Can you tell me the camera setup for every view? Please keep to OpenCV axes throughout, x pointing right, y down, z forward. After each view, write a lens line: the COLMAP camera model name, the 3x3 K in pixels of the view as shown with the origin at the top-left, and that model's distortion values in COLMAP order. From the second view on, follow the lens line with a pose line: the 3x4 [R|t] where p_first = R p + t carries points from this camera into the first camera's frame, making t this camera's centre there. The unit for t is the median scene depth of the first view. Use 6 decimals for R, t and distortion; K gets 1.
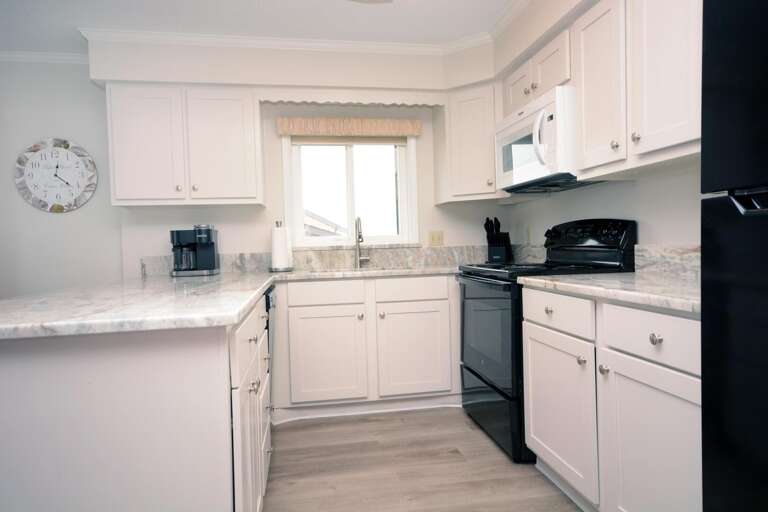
lens RADIAL K [[496.2, 0, 384.0], [0, 496.2, 256.0], [0, 0, 1]] dist [0.035055, -0.000012]
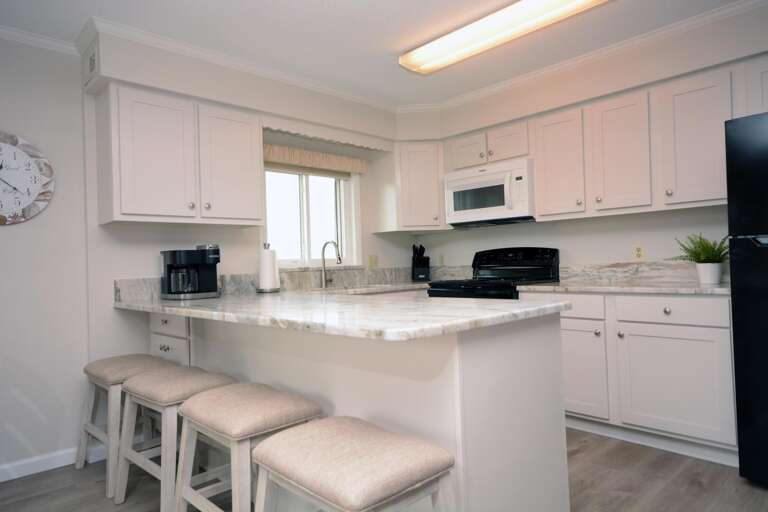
lens RADIAL K [[496.2, 0, 384.0], [0, 496.2, 256.0], [0, 0, 1]] dist [0.035055, -0.000012]
pose [[0.822921, 0.011788, 0.568034, -0.597454], [0.021117, 0.998459, -0.051313, 0.014557], [-0.567764, 0.054221, 0.821404, 0.020187]]
